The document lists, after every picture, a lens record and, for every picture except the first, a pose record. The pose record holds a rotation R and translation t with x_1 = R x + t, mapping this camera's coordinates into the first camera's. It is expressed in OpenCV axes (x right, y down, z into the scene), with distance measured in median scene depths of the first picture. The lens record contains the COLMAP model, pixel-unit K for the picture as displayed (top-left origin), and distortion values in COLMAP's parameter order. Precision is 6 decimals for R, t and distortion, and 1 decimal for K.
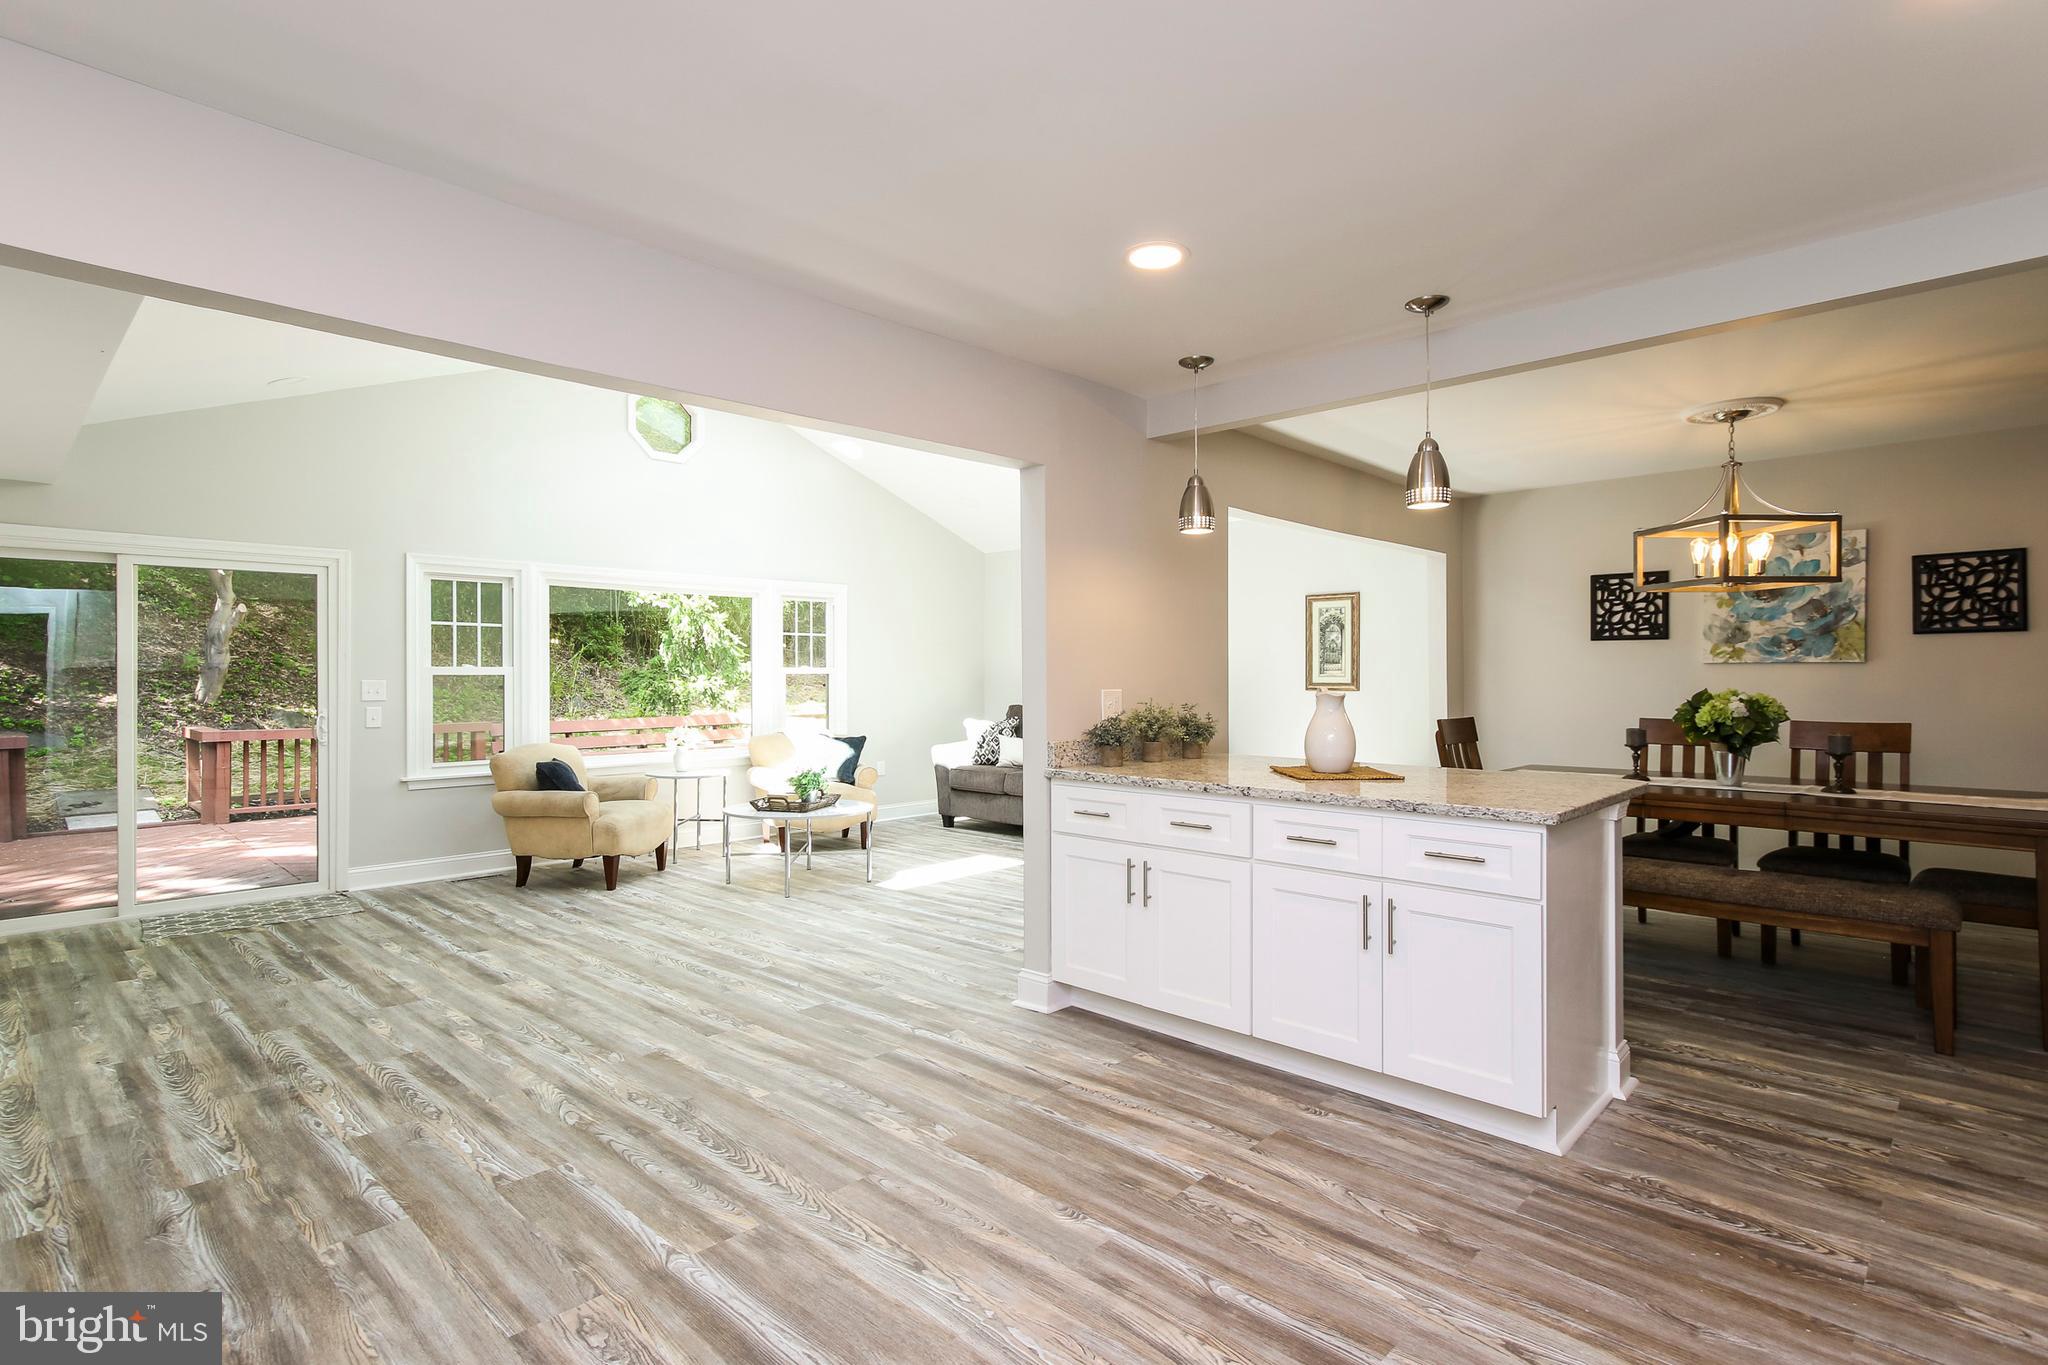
lens RADIAL K [[1004.3, 0, 1024.0], [0, 1004.3, 682.5], [0, 0, 1]] dist [-0.000480, 0.004895]
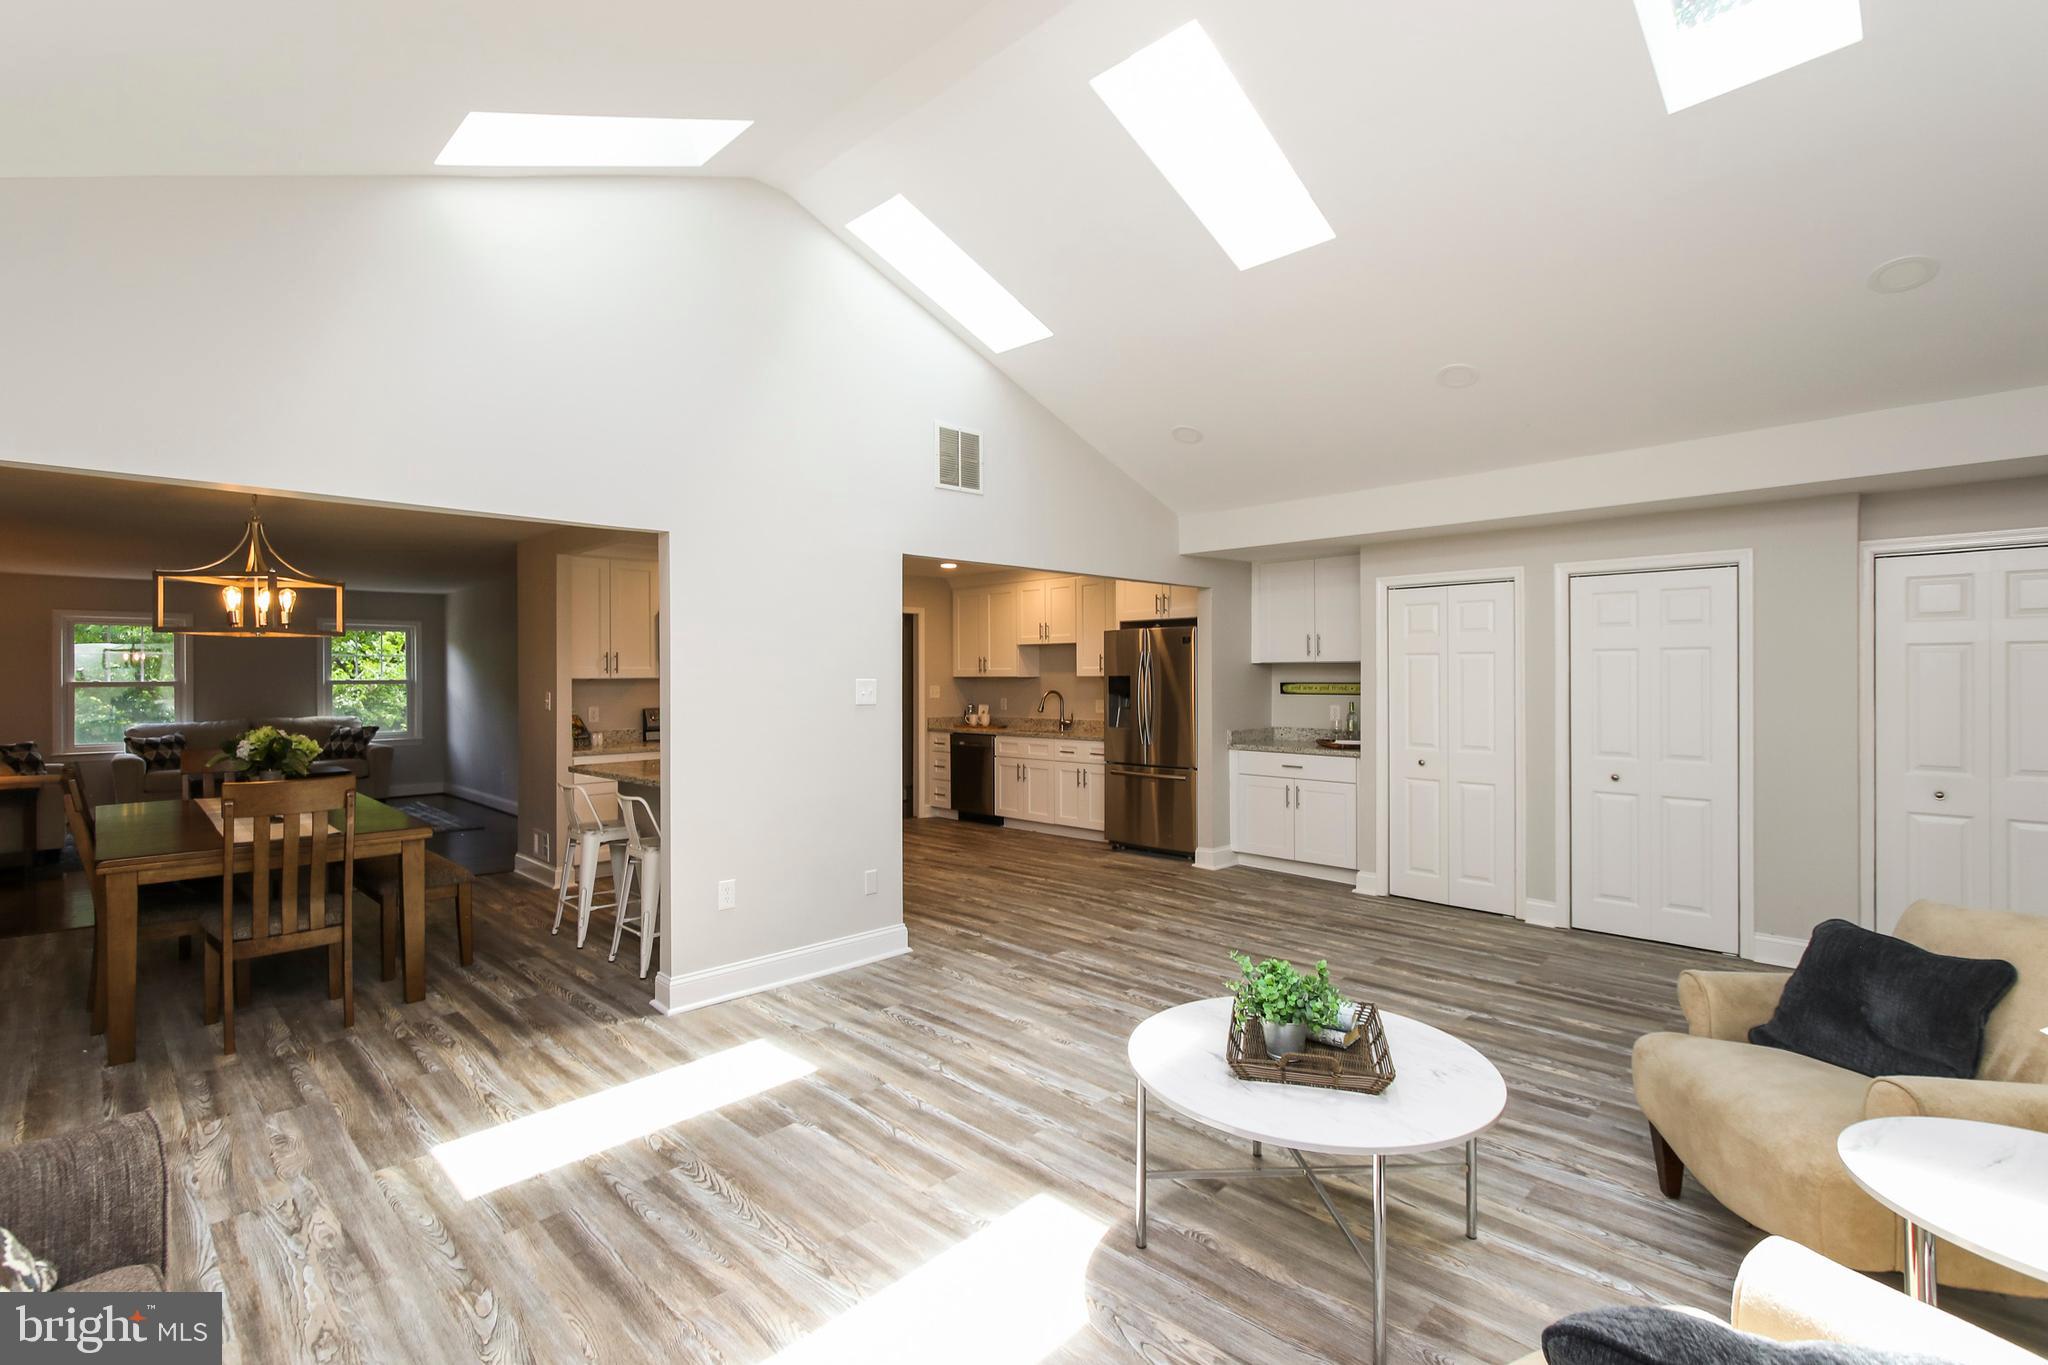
lens RADIAL K [[961.3, 0, 1031.8], [0, 961.3, 681.7], [0, 0, 1]] dist [0.012452, 0.000617]
pose [[-0.999934, 0.005218, 0.010275, -0.202210], [0.005440, 0.999749, 0.021726, -0.077907], [-0.010159, 0.021780, -0.999711, 2.439979]]
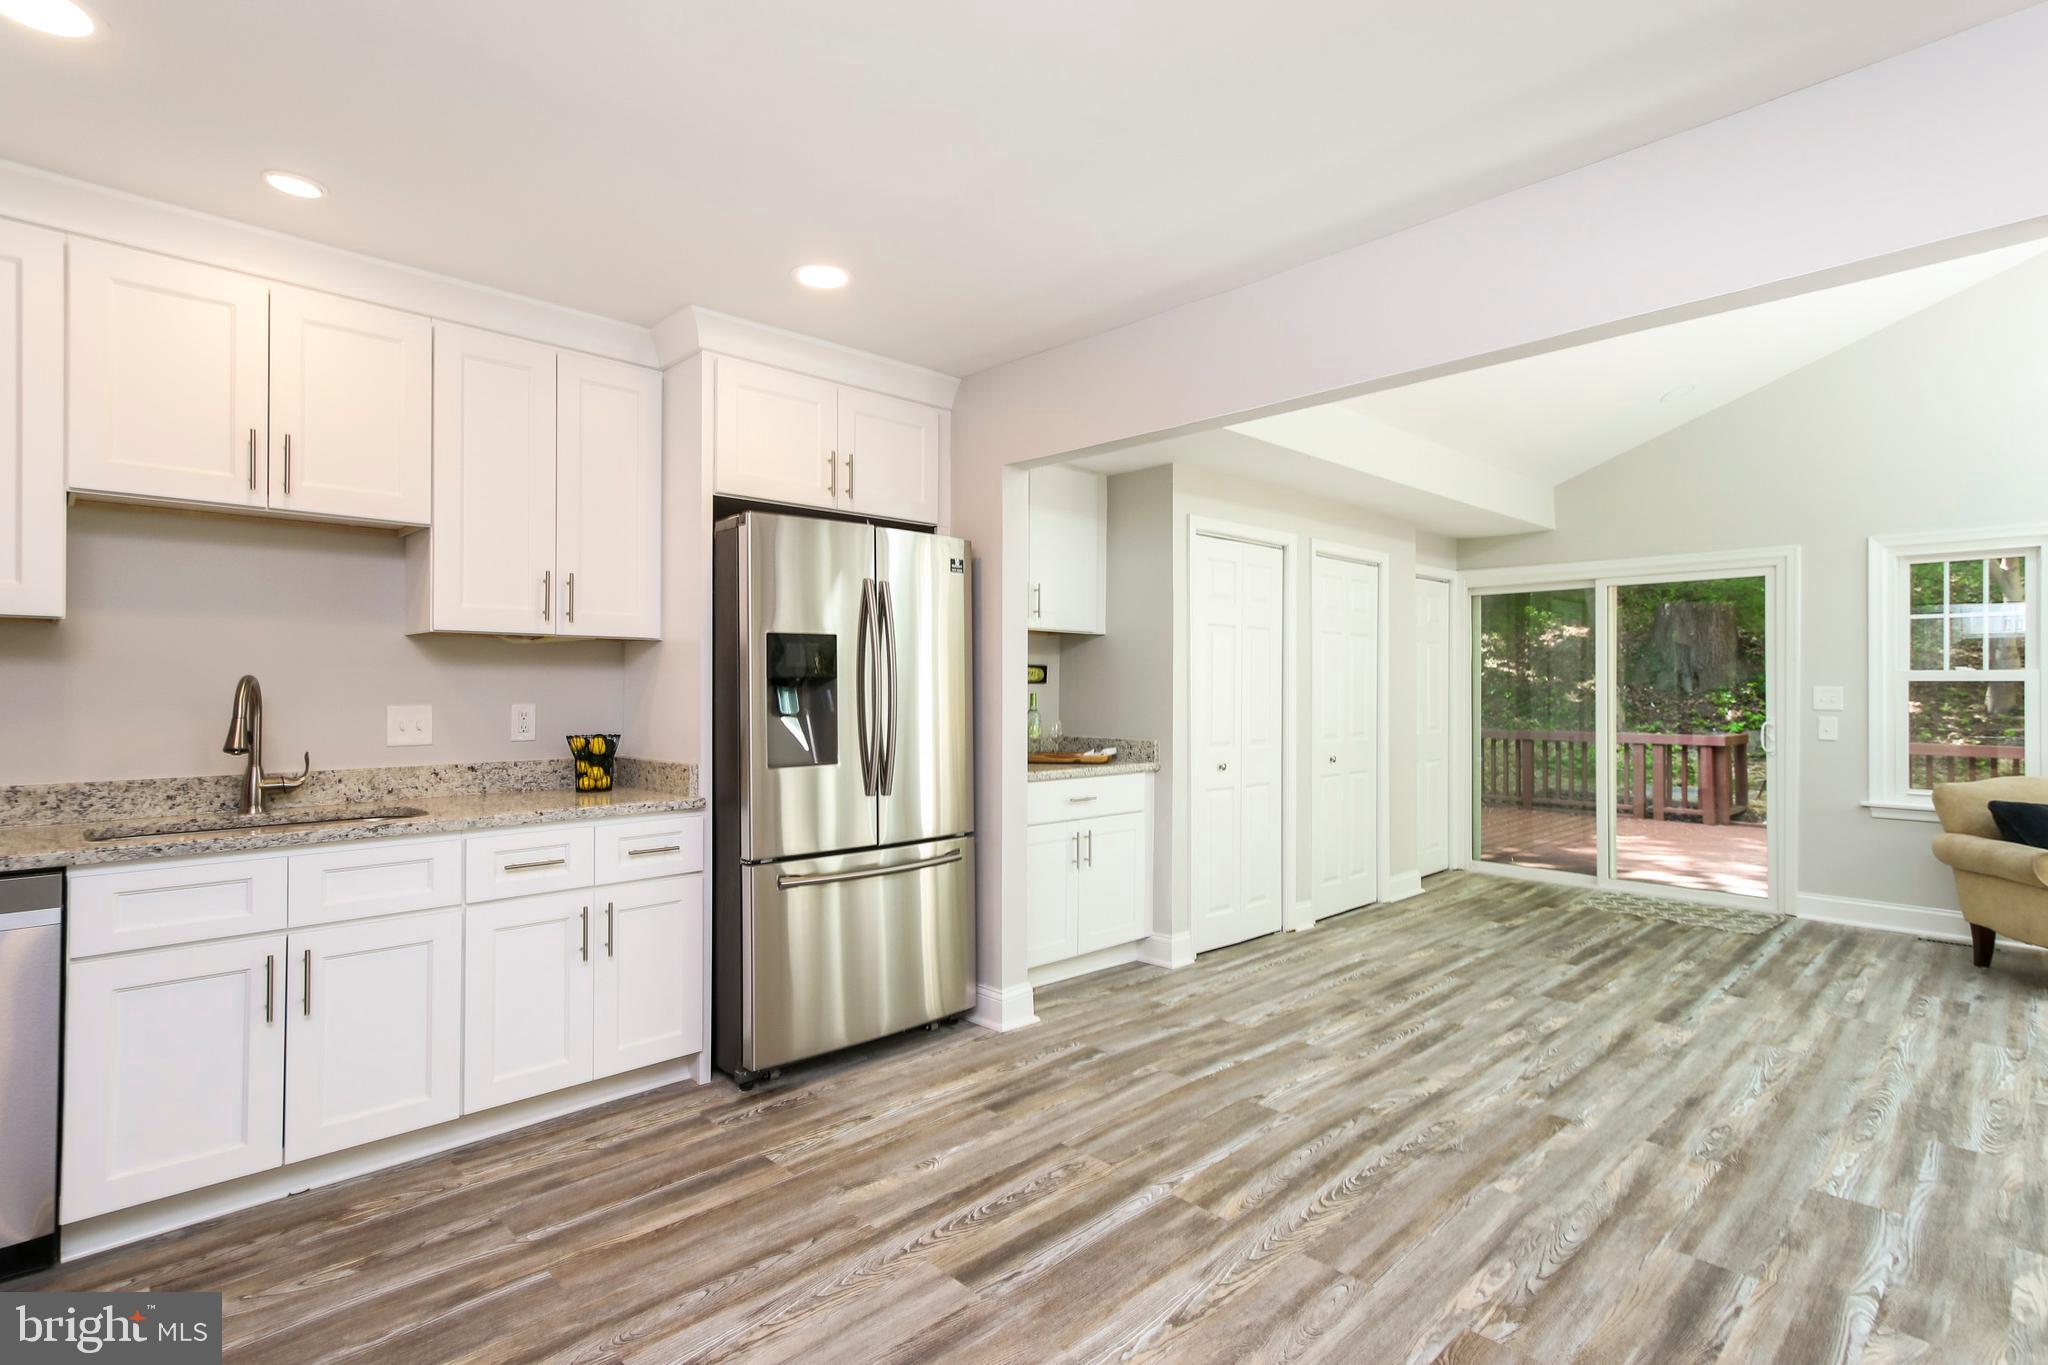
lens RADIAL K [[1004.3, 0, 1024.0], [0, 1004.3, 682.5], [0, 0, 1]] dist [-0.000480, 0.004895]
pose [[-0.040744, -0.005215, -0.999156, 0.484201], [-0.012740, 0.999908, -0.004699, 0.002945], [0.999088, 0.012537, -0.040807, 0.527324]]
